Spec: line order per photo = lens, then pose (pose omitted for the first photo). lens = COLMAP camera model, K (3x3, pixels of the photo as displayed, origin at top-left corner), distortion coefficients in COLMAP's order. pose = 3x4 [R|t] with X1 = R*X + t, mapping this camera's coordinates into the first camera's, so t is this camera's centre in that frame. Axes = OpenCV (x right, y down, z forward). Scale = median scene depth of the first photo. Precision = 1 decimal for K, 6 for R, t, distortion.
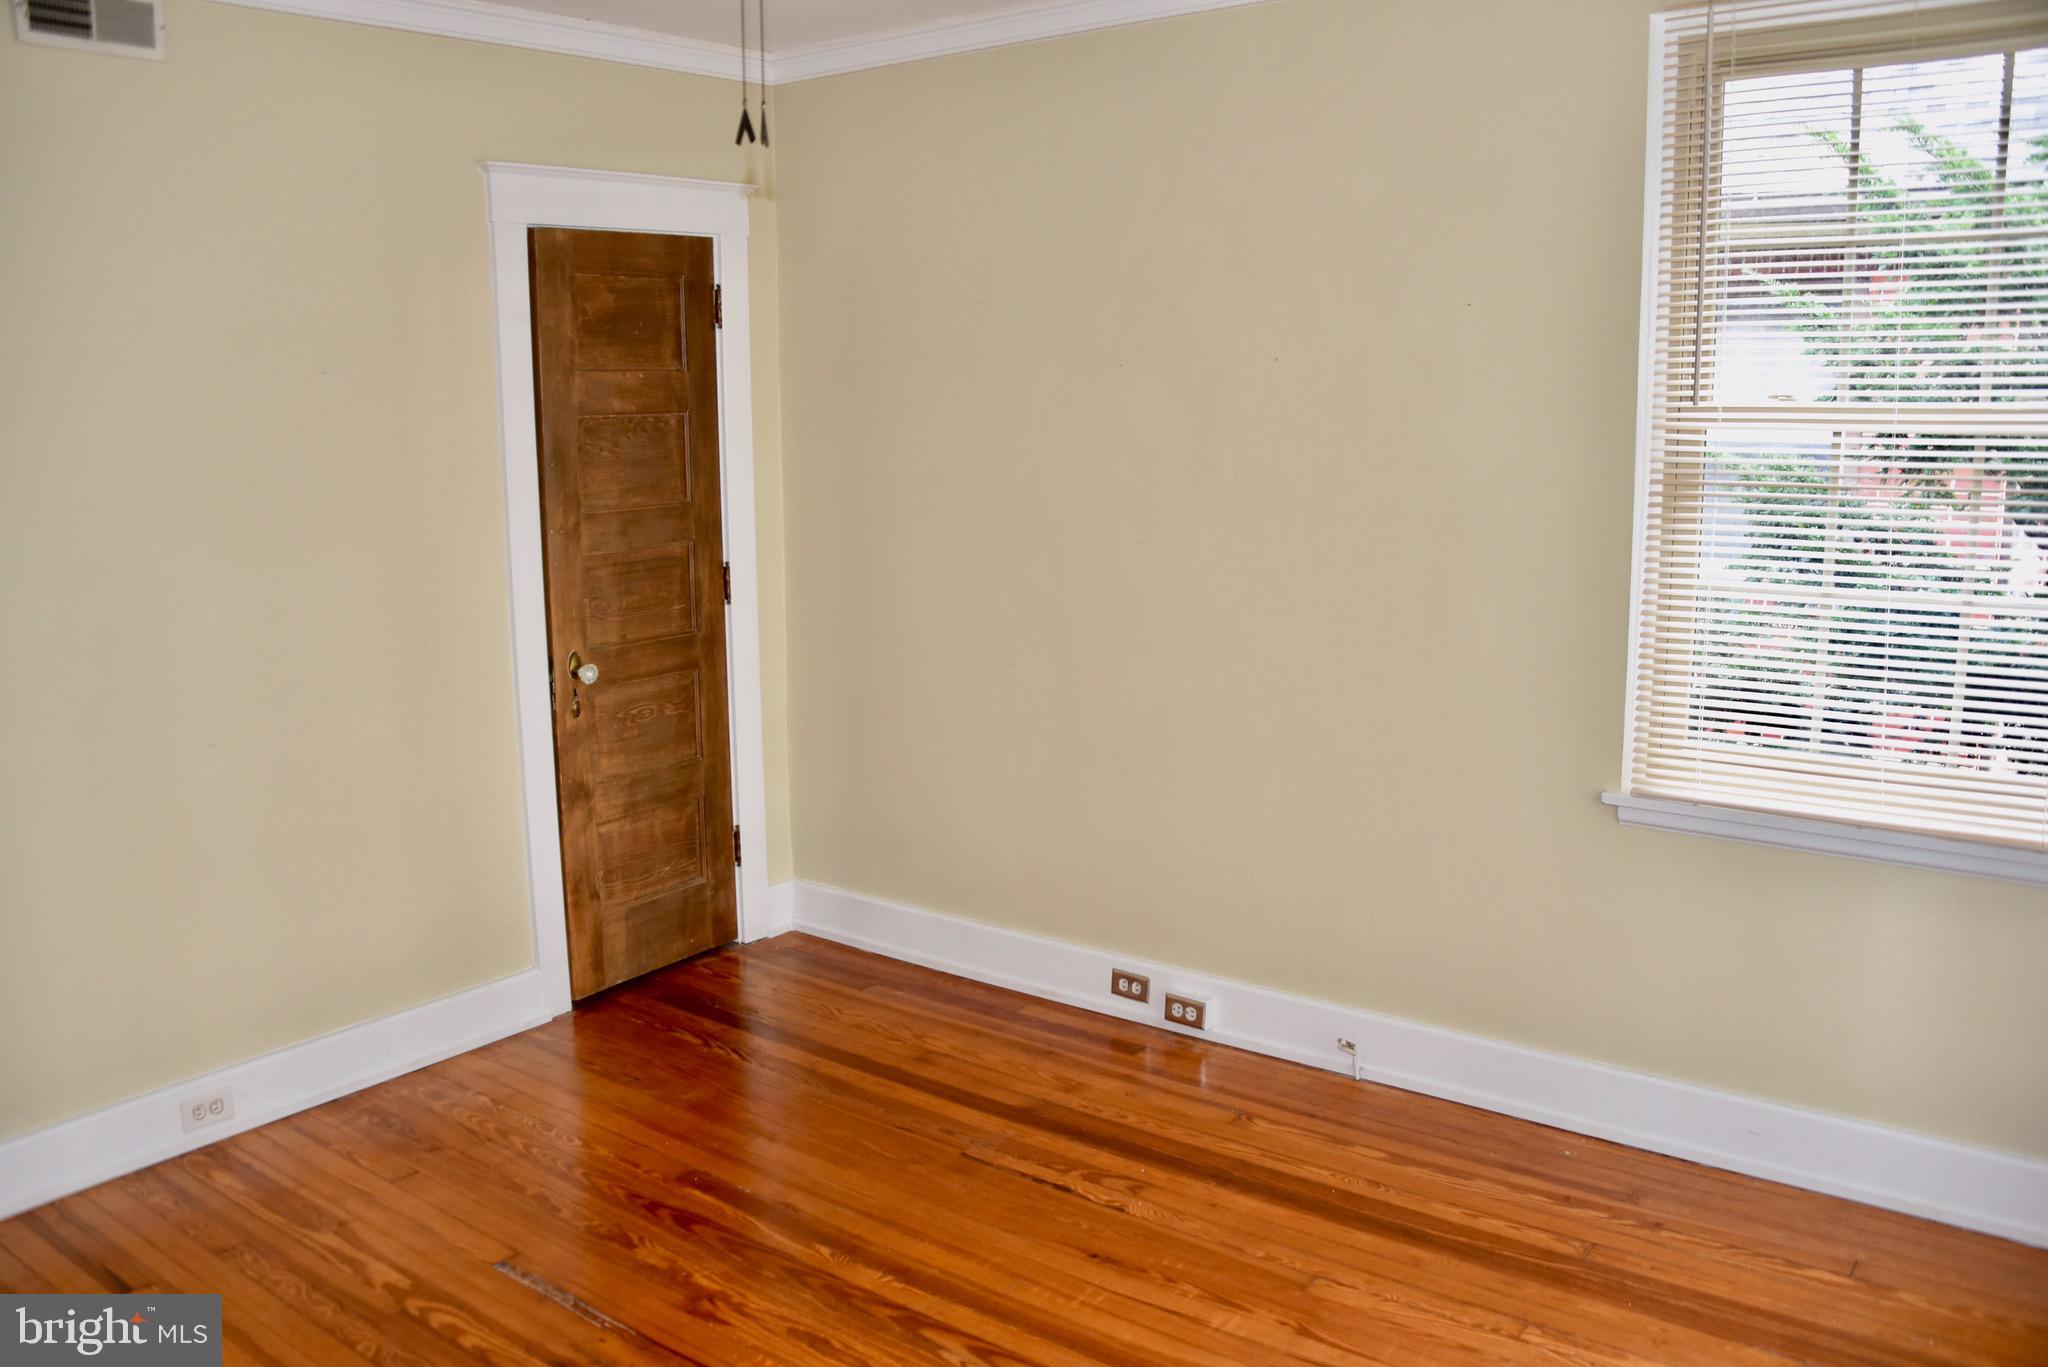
lens RADIAL K [[1635.2, 0, 1018.2], [0, 1635.2, 676.7], [0, 0, 1]] dist [-0.131847, 0.064119]
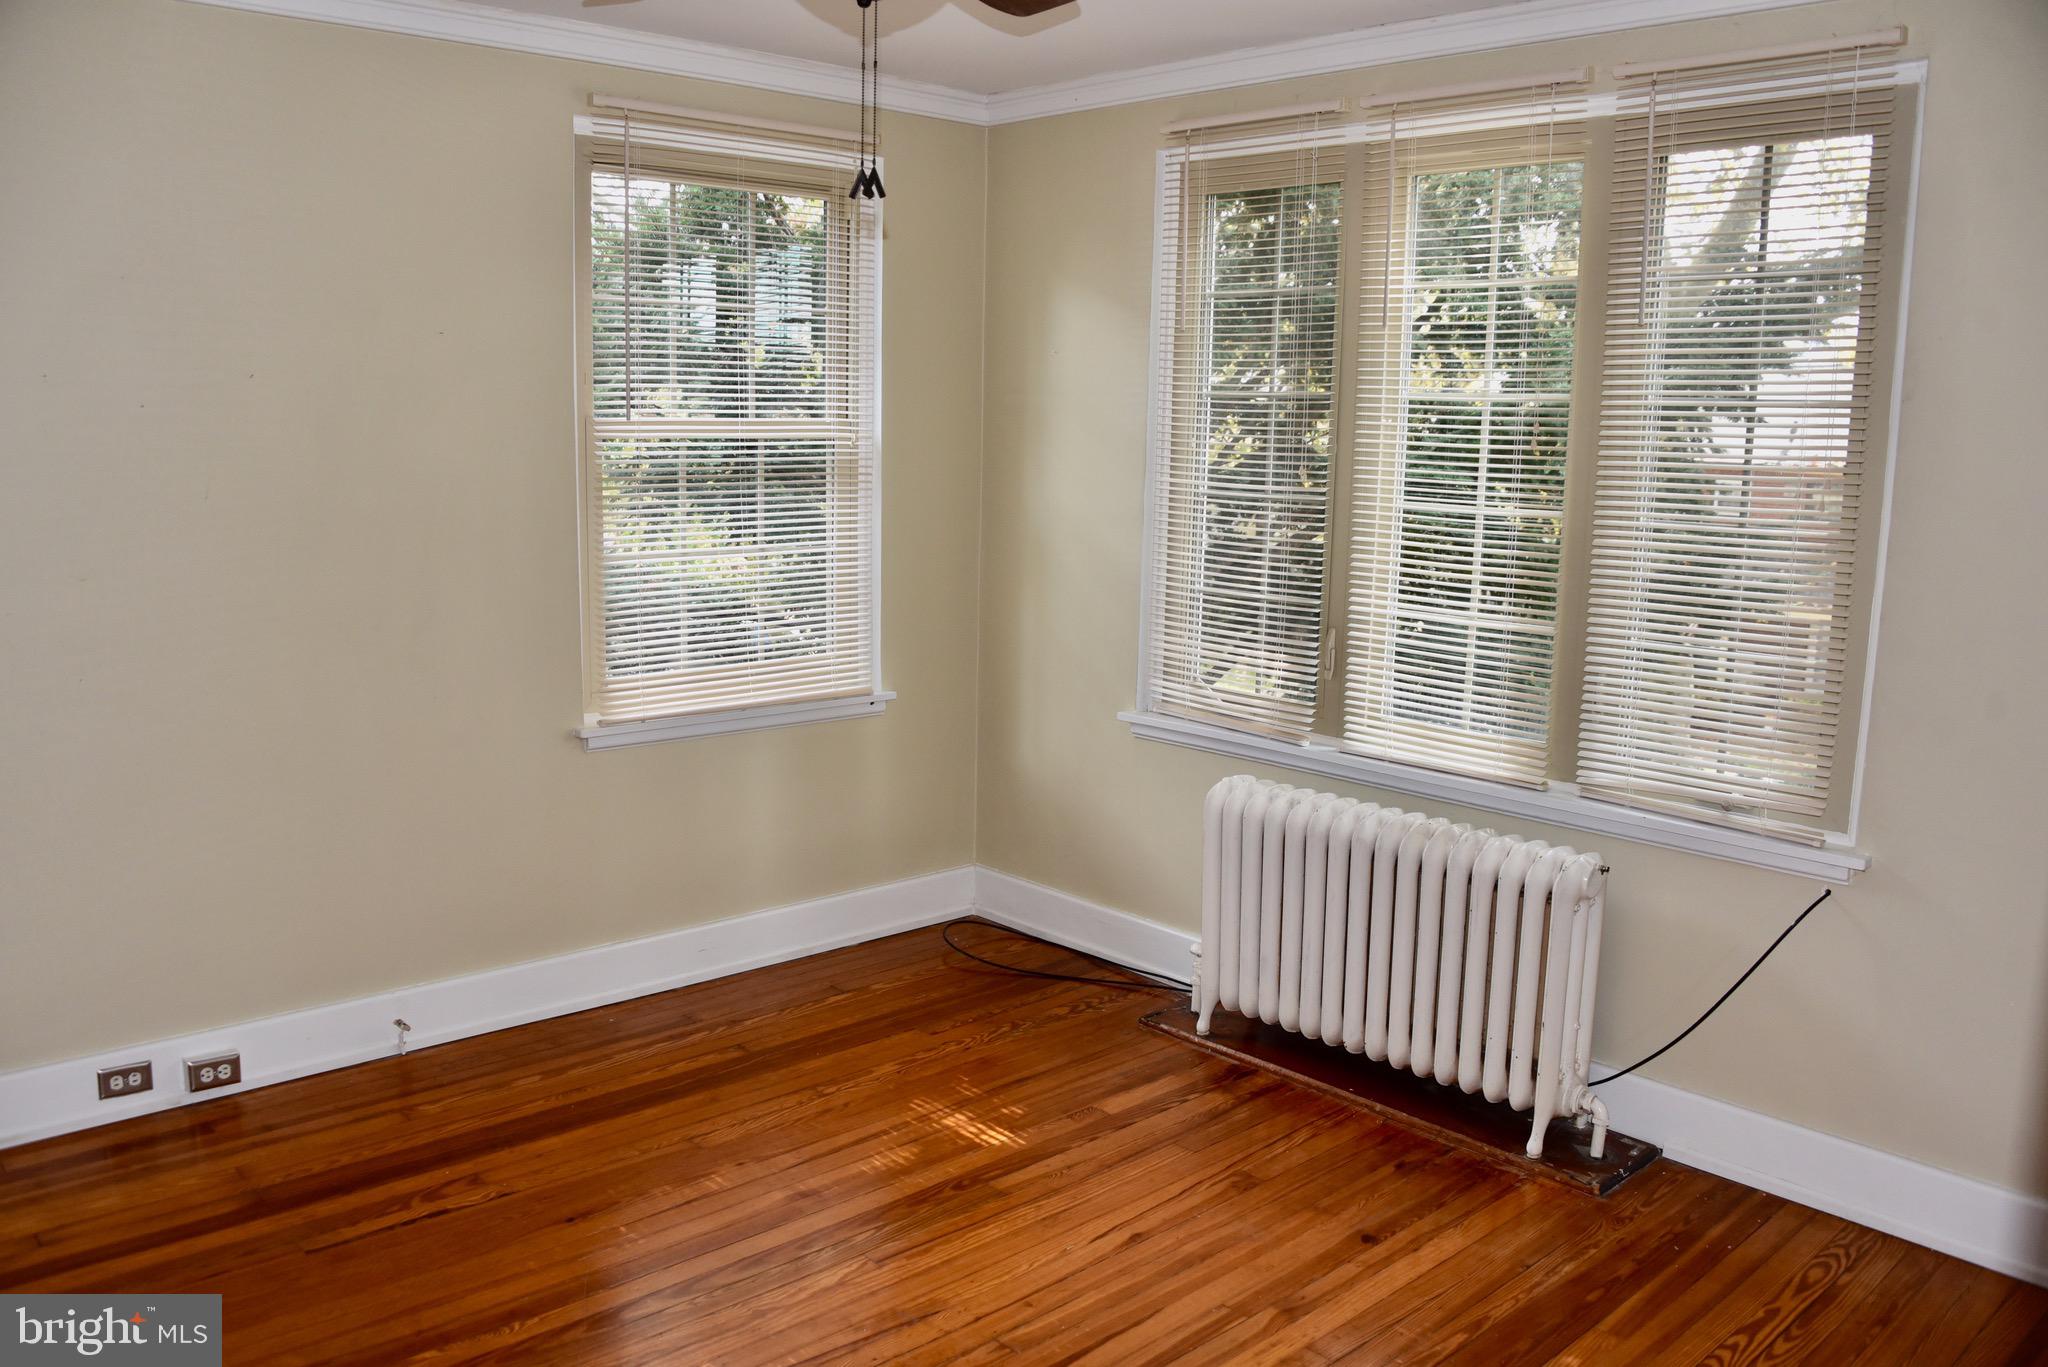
lens RADIAL K [[1635.2, 0, 1017.3], [0, 1635.2, 692.0], [0, 0, 1]] dist [-0.131847, 0.064119]
pose [[0.183395, -0.153862, 0.970924, -0.780605], [0.146974, 0.980866, 0.127676, -0.066130], [-0.971990, 0.119285, 0.202499, 0.409552]]
